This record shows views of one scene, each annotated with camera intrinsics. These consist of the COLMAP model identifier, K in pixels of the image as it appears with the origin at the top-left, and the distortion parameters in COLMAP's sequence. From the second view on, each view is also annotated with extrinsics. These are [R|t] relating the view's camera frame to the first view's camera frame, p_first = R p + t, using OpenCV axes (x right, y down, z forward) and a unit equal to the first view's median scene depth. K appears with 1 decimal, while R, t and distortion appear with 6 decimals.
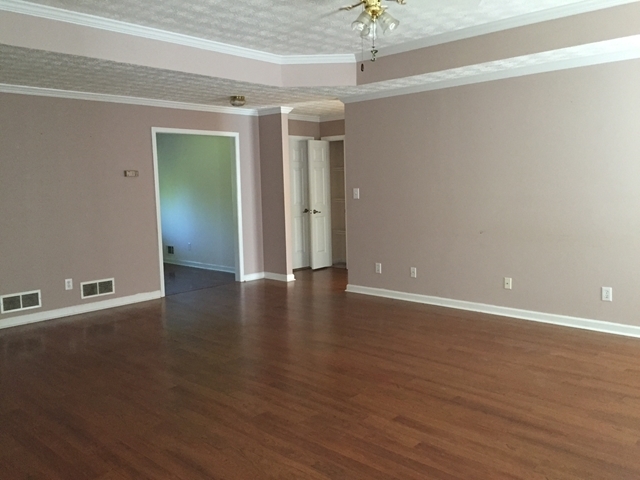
lens RADIAL K [[564.4, 0, 321.8], [0, 564.4, 237.4], [0, 0, 1]] dist [0.086906, -0.179573]
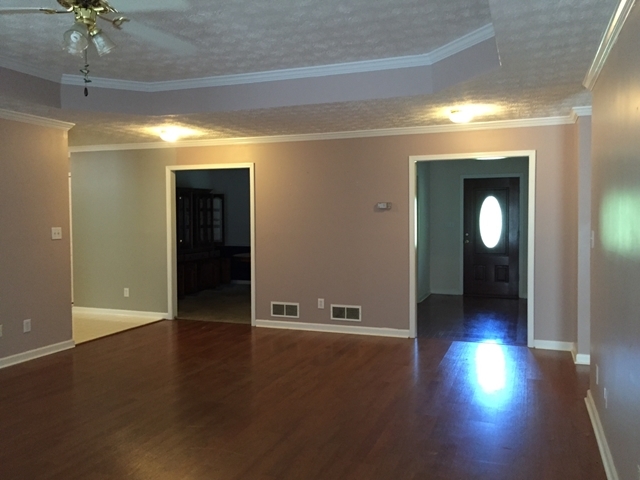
lens RADIAL K [[564.4, 0, 321.8], [0, 564.4, 237.4], [0, 0, 1]] dist [0.086906, -0.179573]
pose [[0.343450, 0.060098, -0.937246, 0.590364], [-0.088978, 0.995544, 0.031231, -0.082346], [0.934946, 0.072668, 0.347267, 0.598572]]
